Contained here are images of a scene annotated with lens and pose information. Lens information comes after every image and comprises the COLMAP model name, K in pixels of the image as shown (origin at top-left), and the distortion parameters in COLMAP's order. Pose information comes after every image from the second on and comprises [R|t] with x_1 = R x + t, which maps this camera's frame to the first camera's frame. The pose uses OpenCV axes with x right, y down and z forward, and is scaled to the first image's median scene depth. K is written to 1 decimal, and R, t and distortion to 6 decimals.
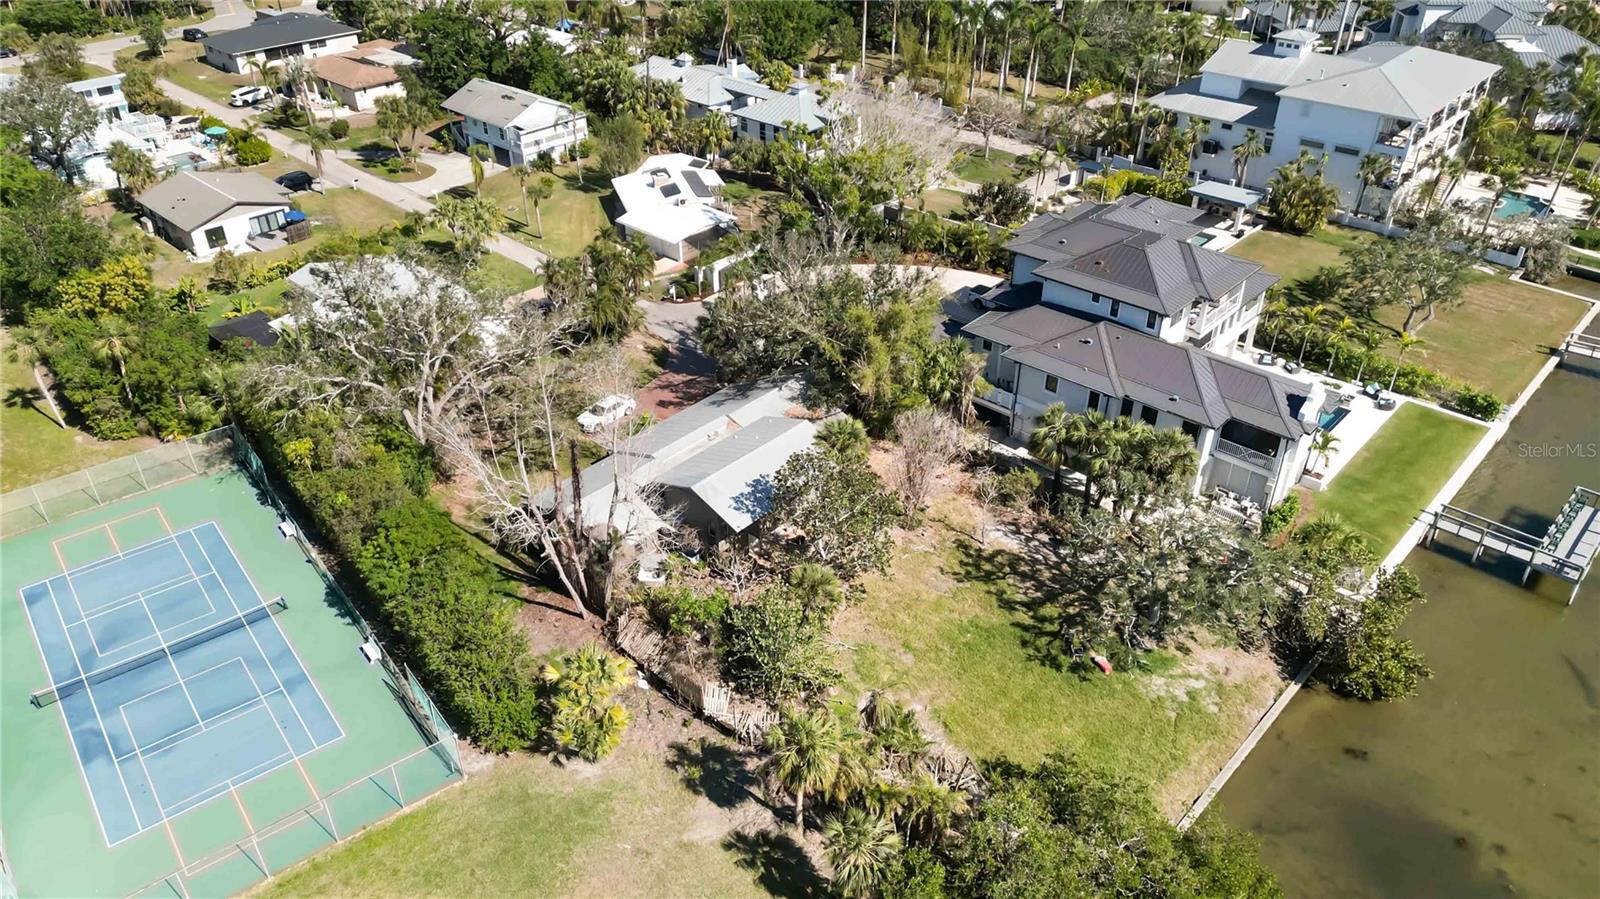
lens RADIAL K [[1113.8, 0, 800.0], [0, 1113.8, 449.5], [0, 0, 1]] dist [0.072119, -0.079575]
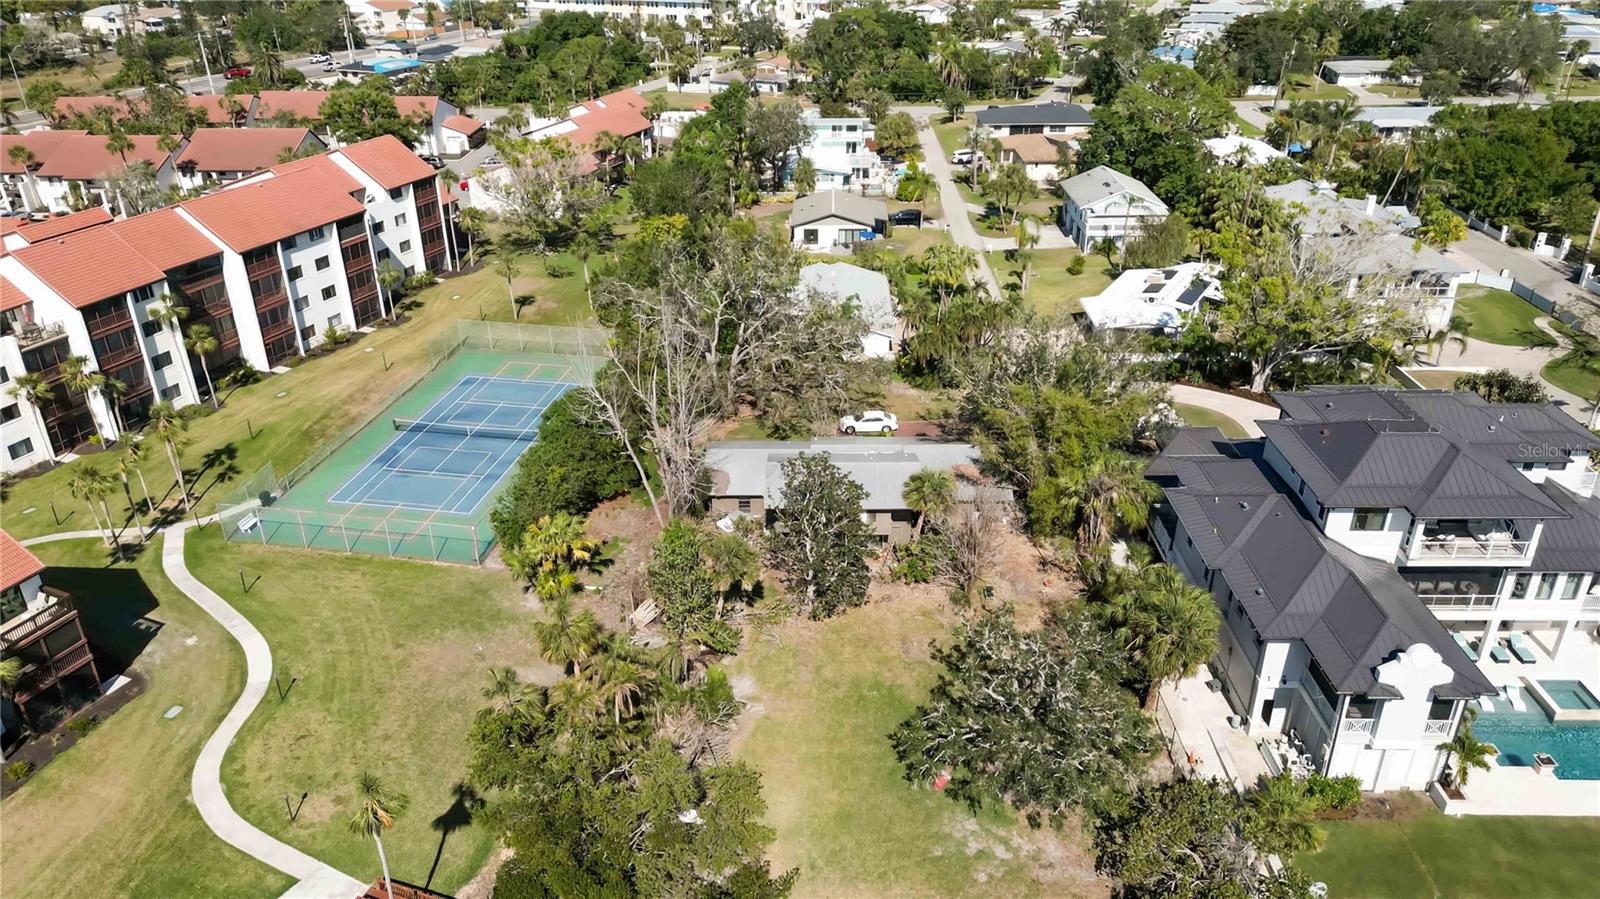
lens RADIAL K [[1113.8, 0, 800.0], [0, 1113.8, 449.5], [0, 0, 1]] dist [0.072119, -0.079575]
pose [[0.665319, 0.335910, -0.666720, 0.387018], [-0.404670, 0.912744, 0.056043, -0.031436], [0.627370, 0.232515, 0.743198, 0.103004]]
